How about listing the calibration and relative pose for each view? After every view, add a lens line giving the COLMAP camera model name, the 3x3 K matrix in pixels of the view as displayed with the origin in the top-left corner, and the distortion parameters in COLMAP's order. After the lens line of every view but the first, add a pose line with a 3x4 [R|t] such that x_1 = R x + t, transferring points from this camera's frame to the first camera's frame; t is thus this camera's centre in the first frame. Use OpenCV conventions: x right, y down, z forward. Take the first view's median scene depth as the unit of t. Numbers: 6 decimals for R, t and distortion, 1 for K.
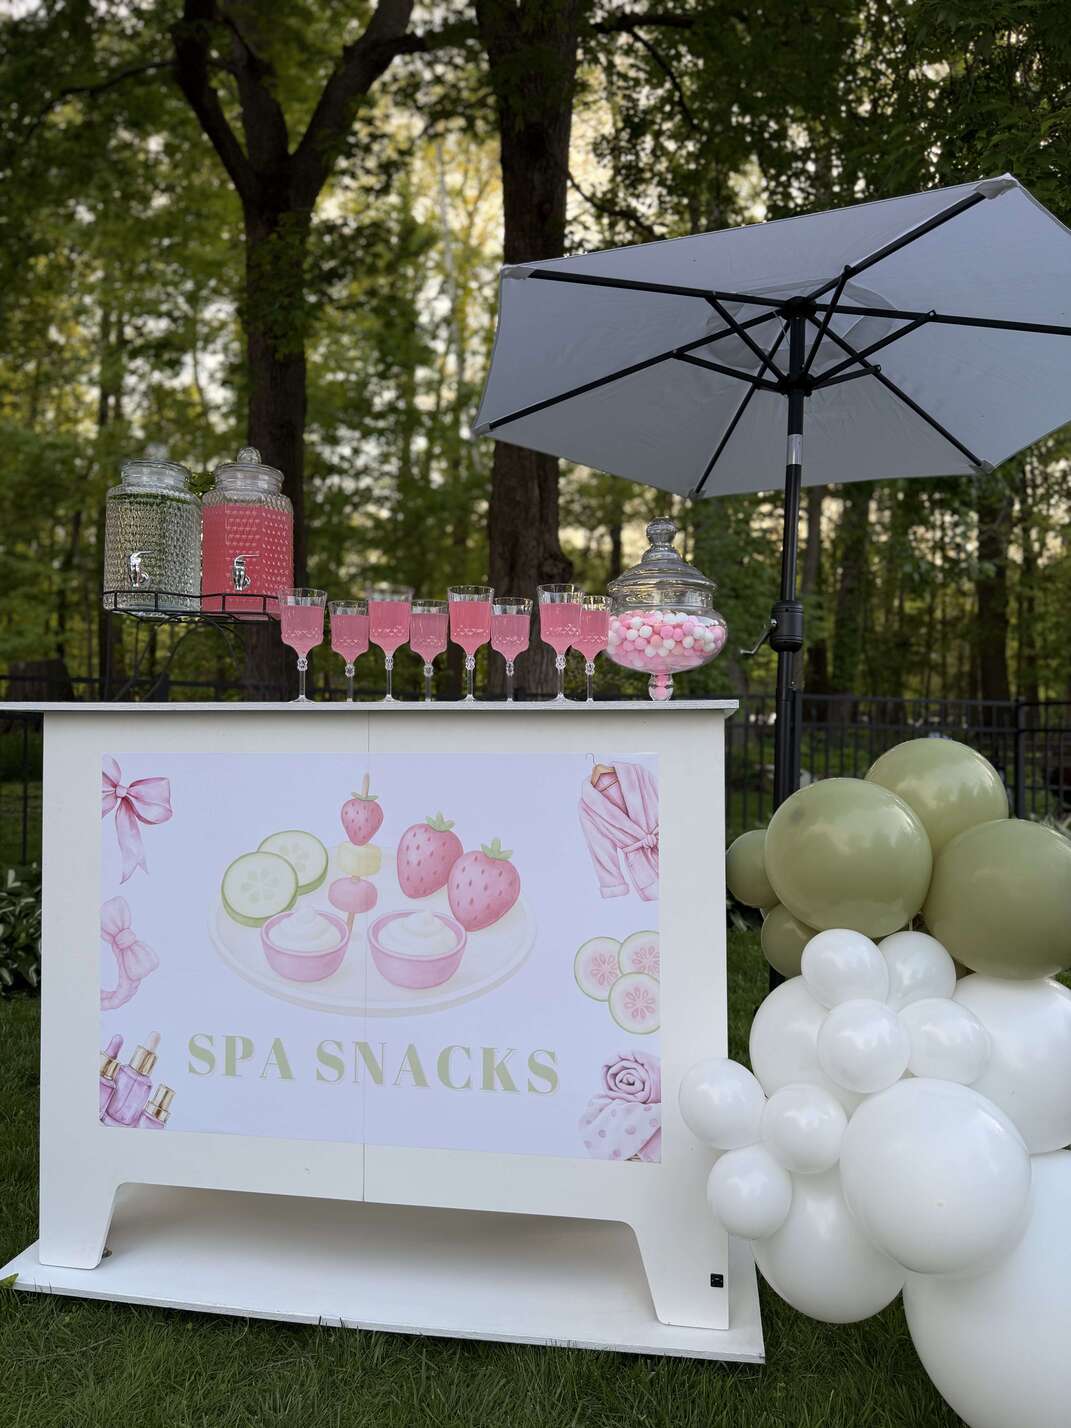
lens RADIAL K [[999.0, 0, 533.6], [0, 999.0, 714.6], [0, 0, 1]] dist [0.033017, -0.011835]
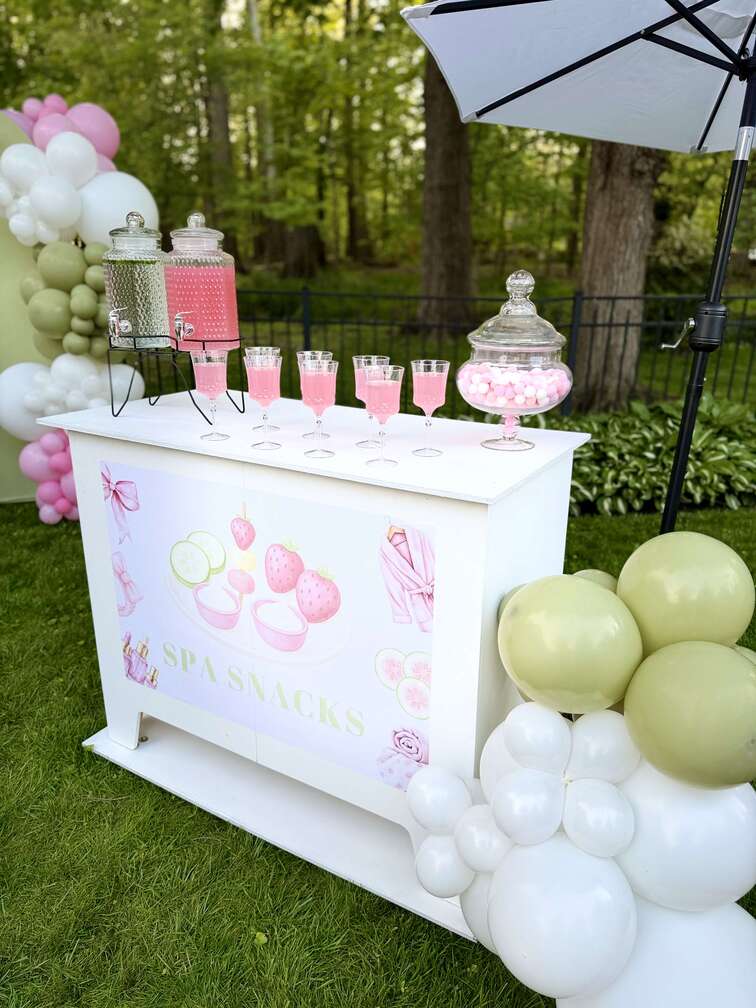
lens RADIAL K [[705.2, 0, 379.2], [0, 705.2, 507.0], [0, 0, 1]] dist [0.033017, -0.011835]
pose [[0.936108, 0.117269, -0.331587, 0.325670], [-0.002934, 0.945348, 0.326050, -0.249590], [0.351700, -0.304245, 0.885292, 0.212696]]
